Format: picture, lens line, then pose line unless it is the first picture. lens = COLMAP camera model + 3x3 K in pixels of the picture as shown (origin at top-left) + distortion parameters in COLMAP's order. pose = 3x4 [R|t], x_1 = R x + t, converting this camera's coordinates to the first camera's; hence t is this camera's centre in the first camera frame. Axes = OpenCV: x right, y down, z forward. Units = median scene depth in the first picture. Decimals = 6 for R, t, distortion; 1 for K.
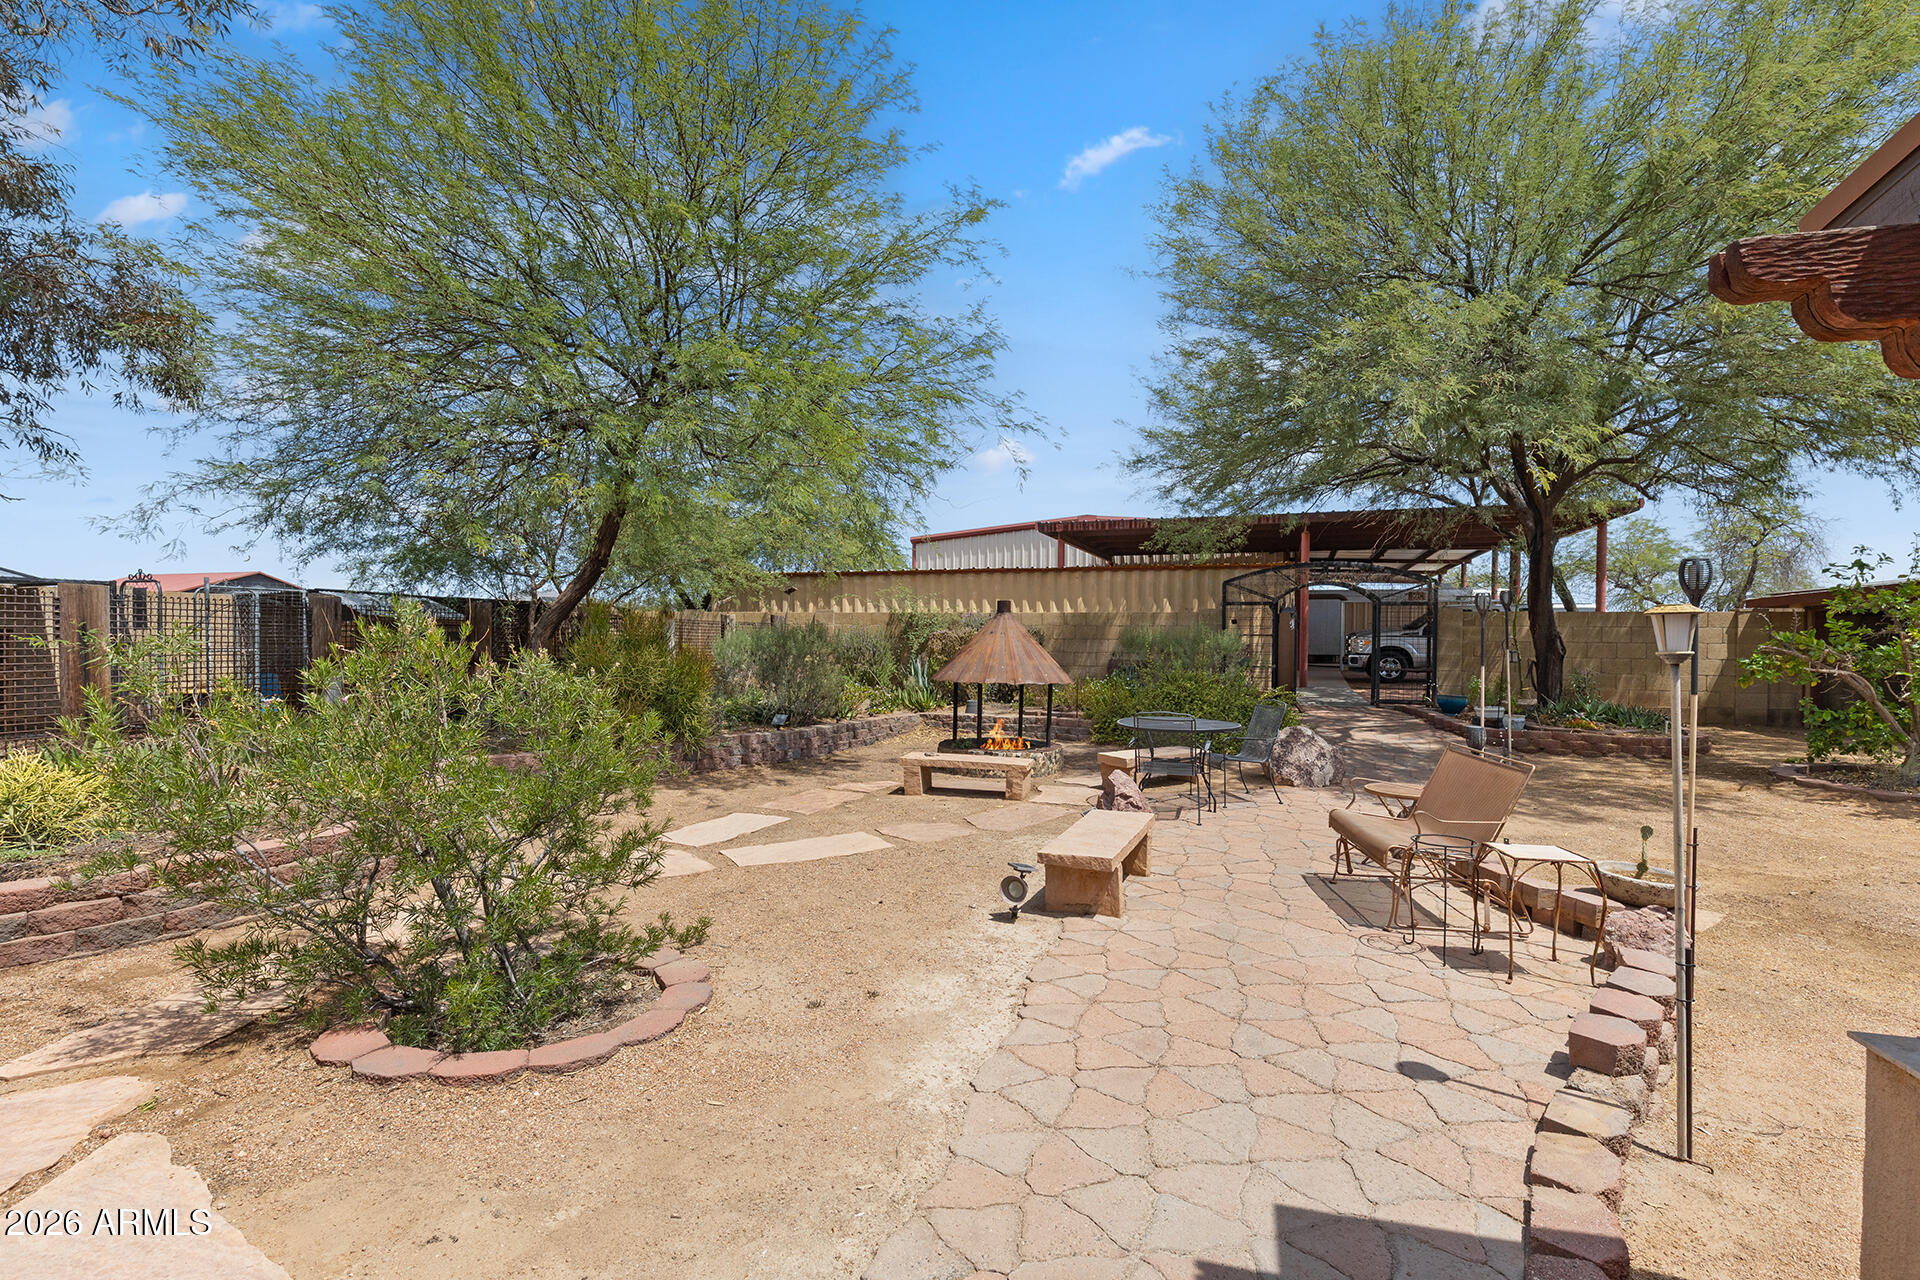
lens RADIAL K [[888.4, 0, 959.0], [0, 888.4, 653.5], [0, 0, 1]] dist [0.002203, 0.000222]
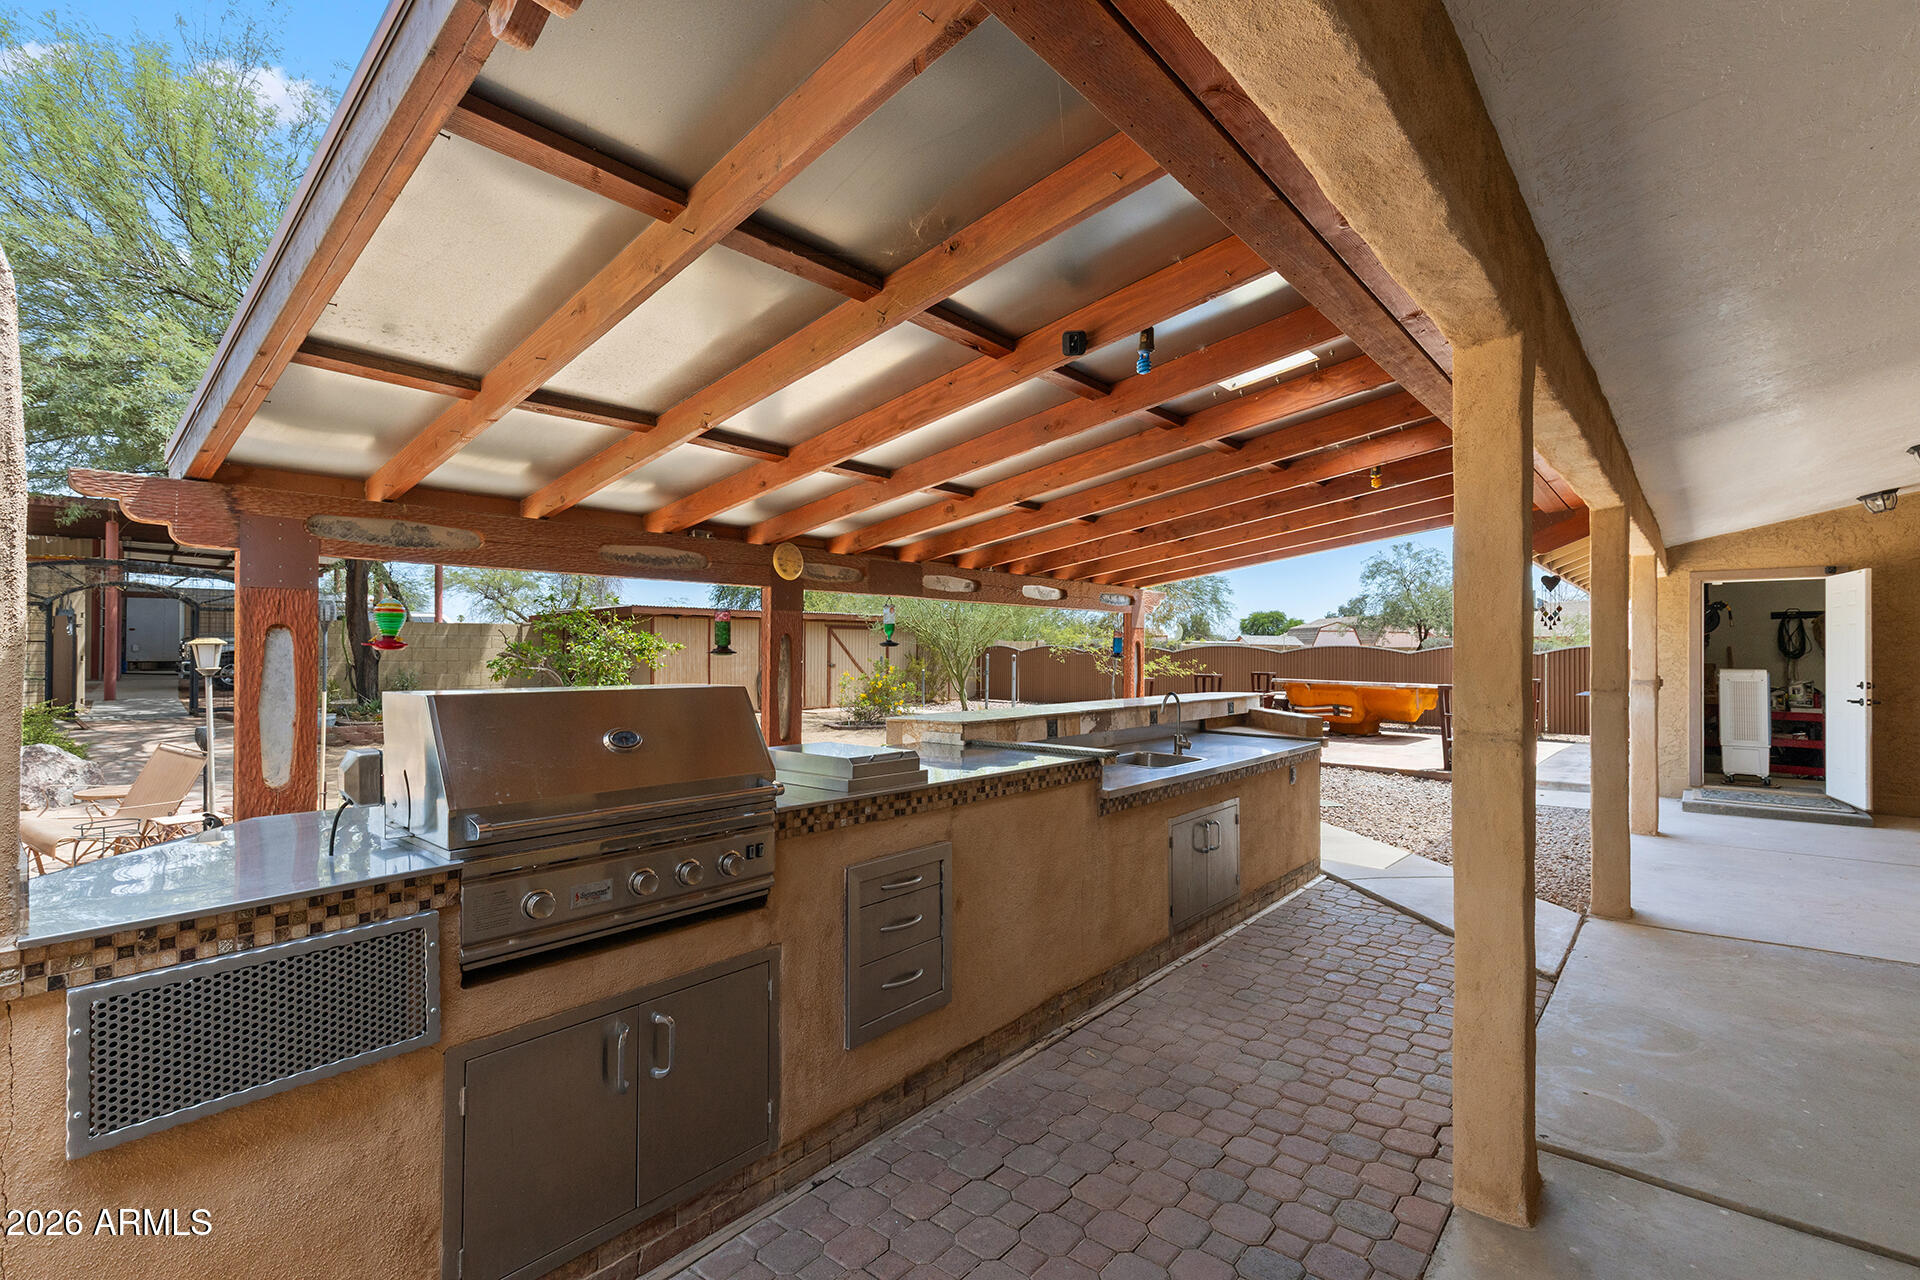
lens RADIAL K [[865.7, 0, 953.0], [0, 865.7, 644.1], [0, 0, 1]] dist [0.005617, 0.000266]
pose [[0.452758, -0.001956, 0.891631, 0.004171], [0.012999, 0.999906, -0.004407, -0.003254], [-0.891539, 0.013585, 0.452741, -0.157465]]
